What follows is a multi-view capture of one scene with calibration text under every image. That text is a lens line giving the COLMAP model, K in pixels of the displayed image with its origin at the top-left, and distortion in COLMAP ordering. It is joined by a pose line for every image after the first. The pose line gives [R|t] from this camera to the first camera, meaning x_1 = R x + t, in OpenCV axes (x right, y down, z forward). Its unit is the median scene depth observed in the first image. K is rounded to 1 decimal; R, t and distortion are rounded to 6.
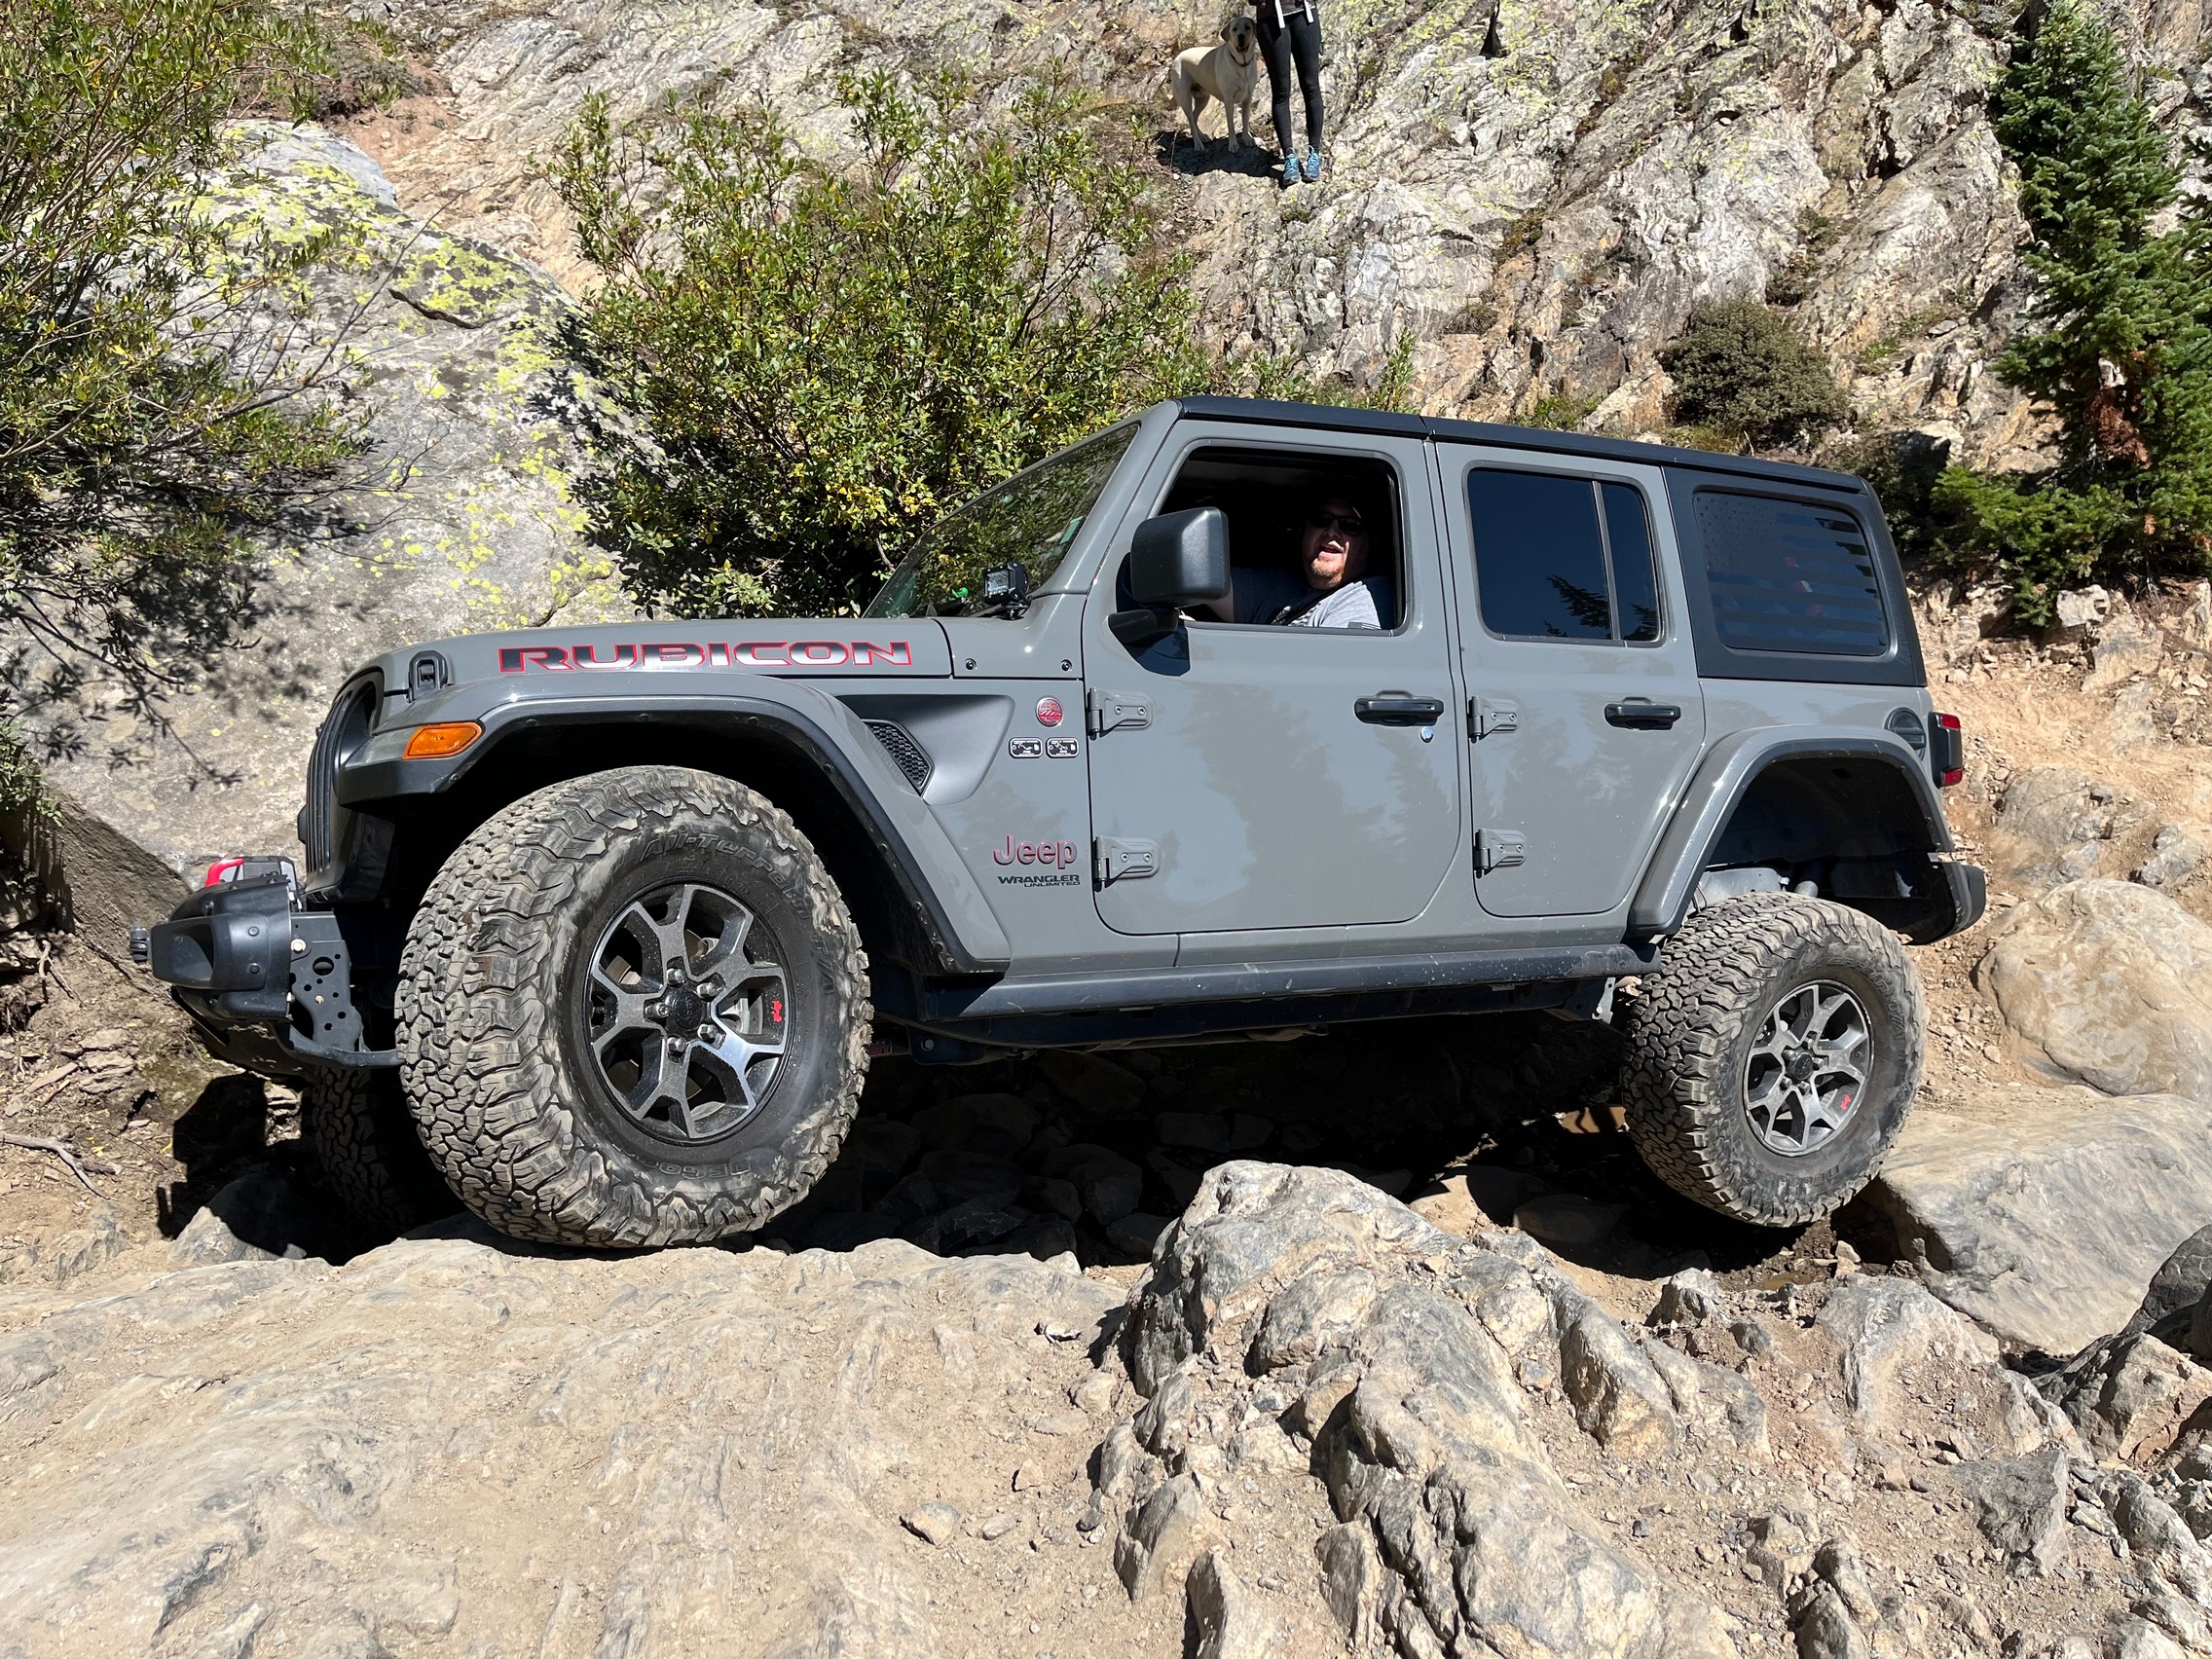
lens RADIAL K [[1668.0, 0, 1110.3], [0, 1668.0, 833.2], [0, 0, 1]] dist [0.072947, -0.094671]
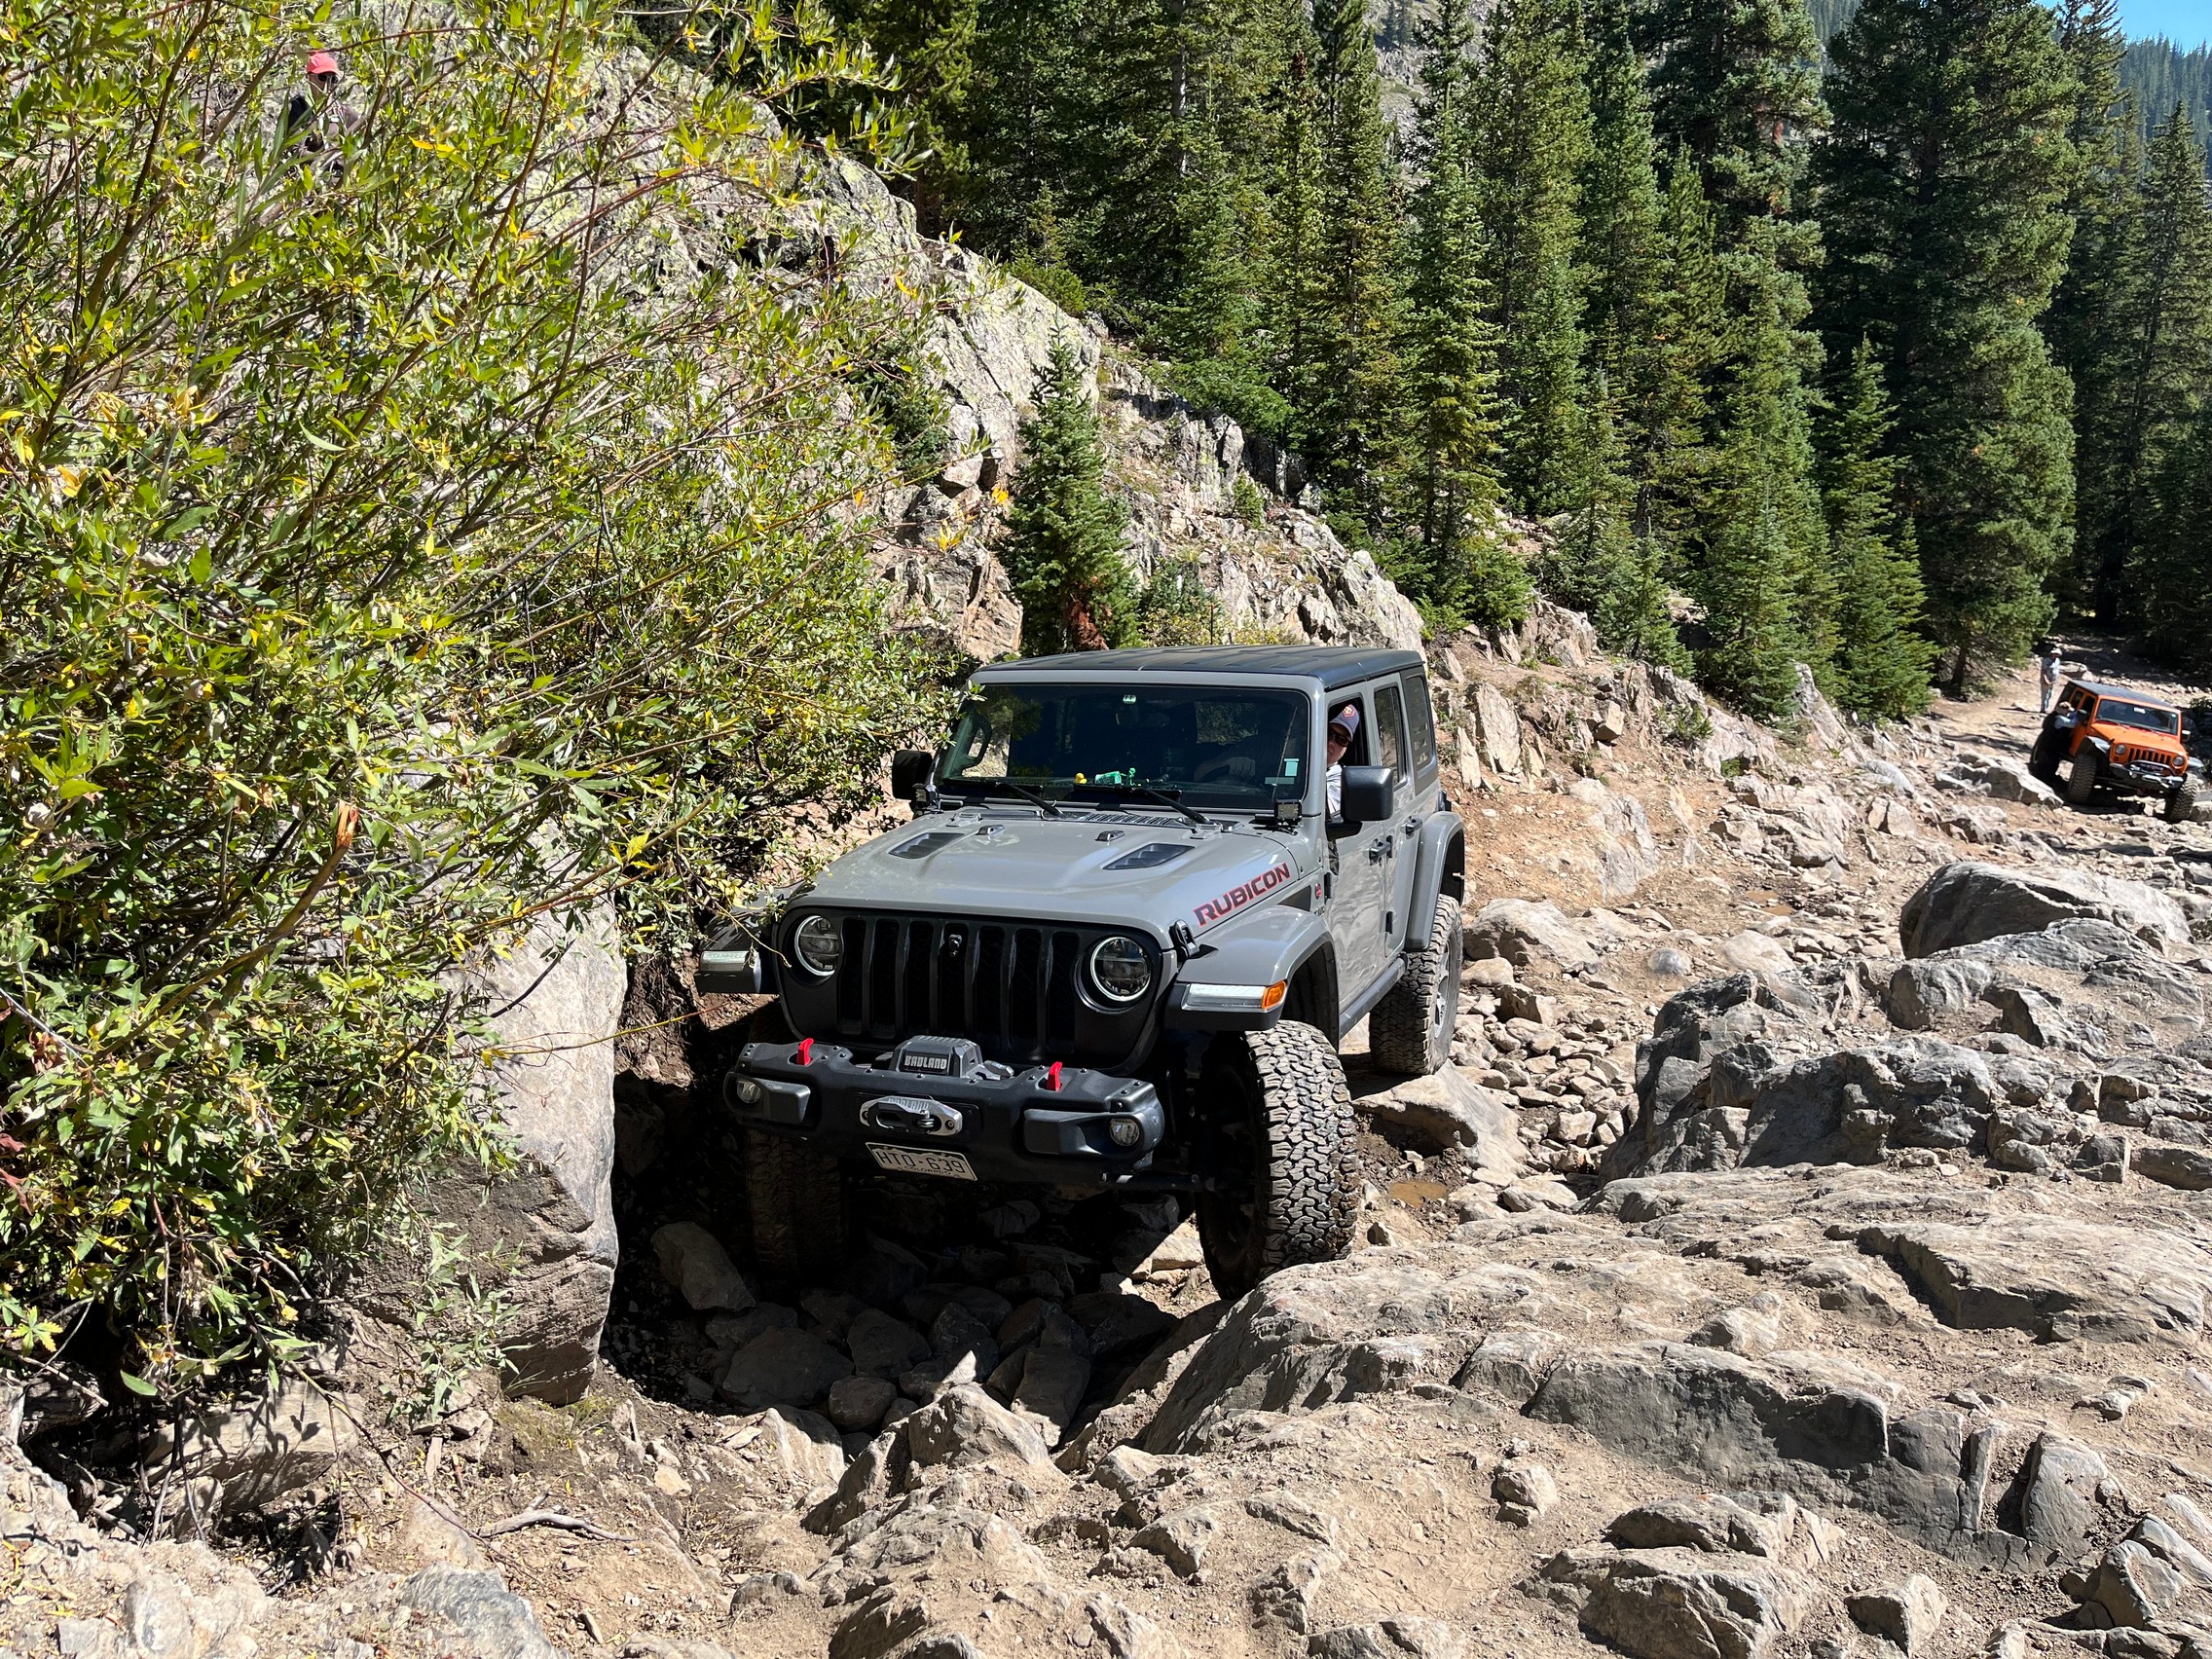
lens RADIAL K [[1668.0, 0, 1090.4], [0, 1668.0, 827.0], [0, 0, 1]] dist [0.072947, -0.094671]
pose [[0.621294, -0.093372, 0.777995, -0.452001], [0.163260, 0.986510, -0.011980, -0.041796], [-0.766381, 0.134459, 0.628157, 0.091950]]
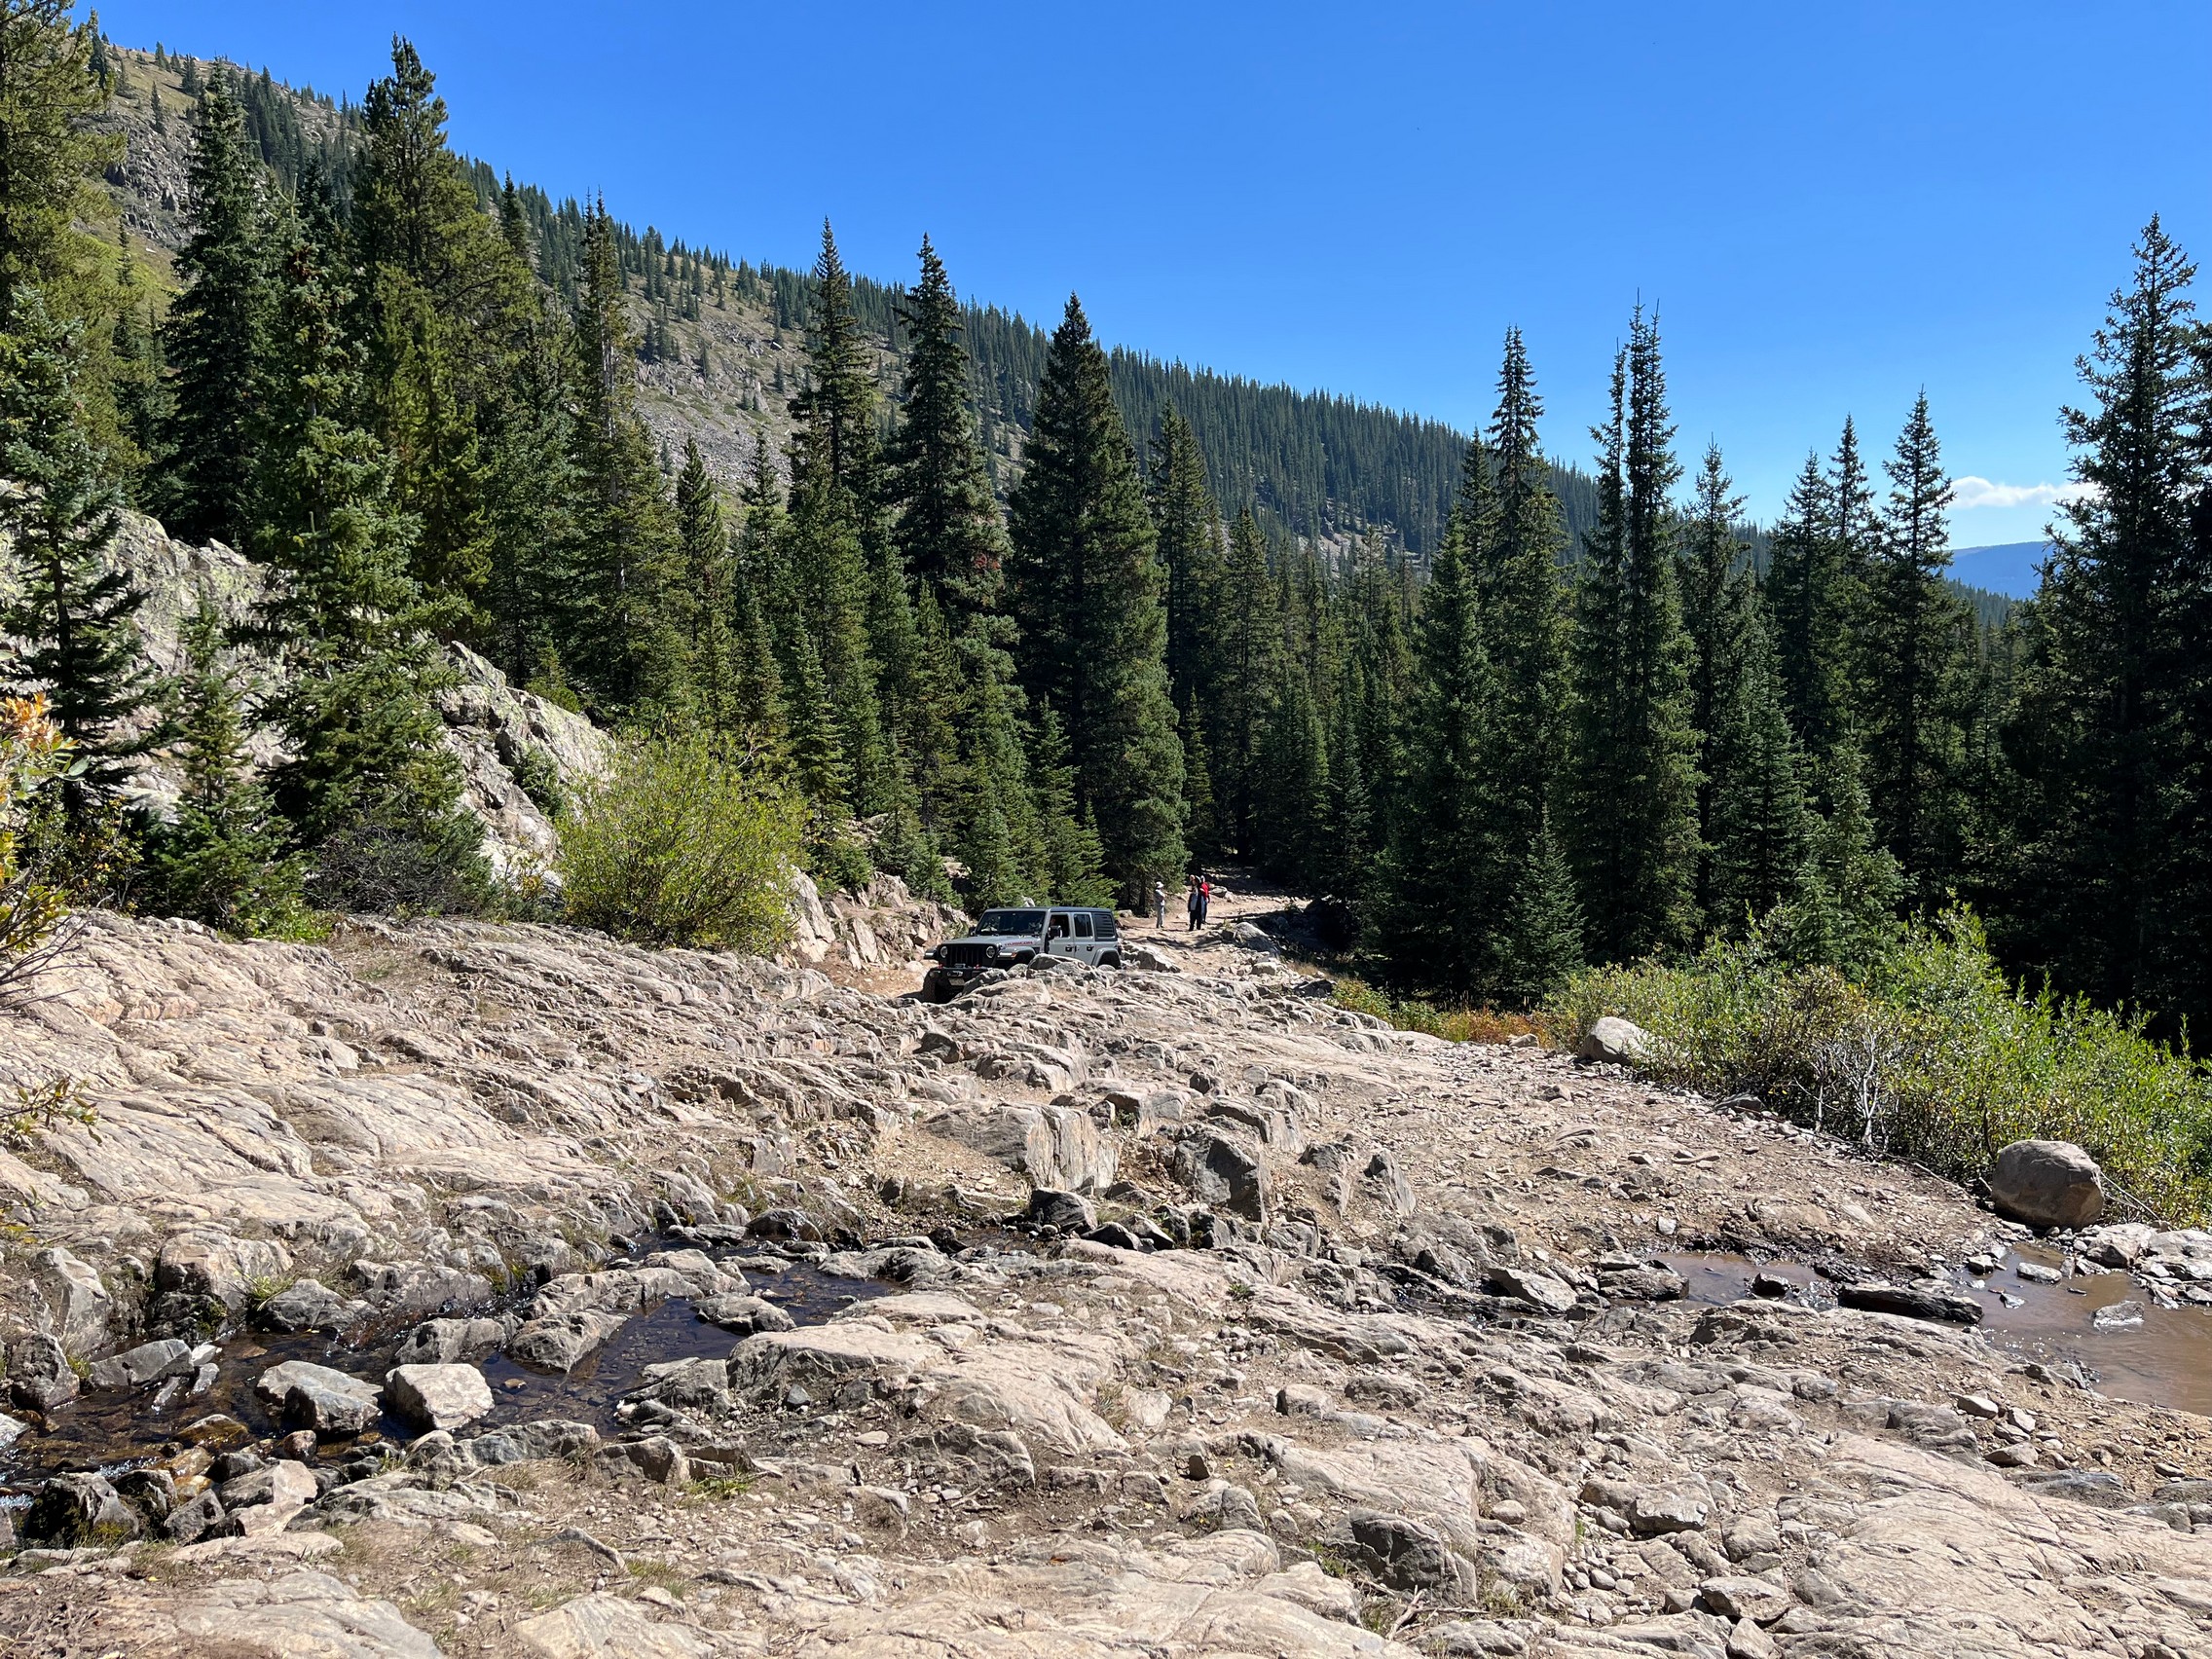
lens RADIAL K [[1668.0, 0, 1117.1], [0, 1668.0, 841.6], [0, 0, 1]] dist [0.072947, -0.094671]
pose [[0.245305, -0.003350, 0.969440, -1.895754], [0.270686, 0.960459, -0.065175, 0.066927], [-0.930889, 0.278401, 0.236512, -0.448983]]
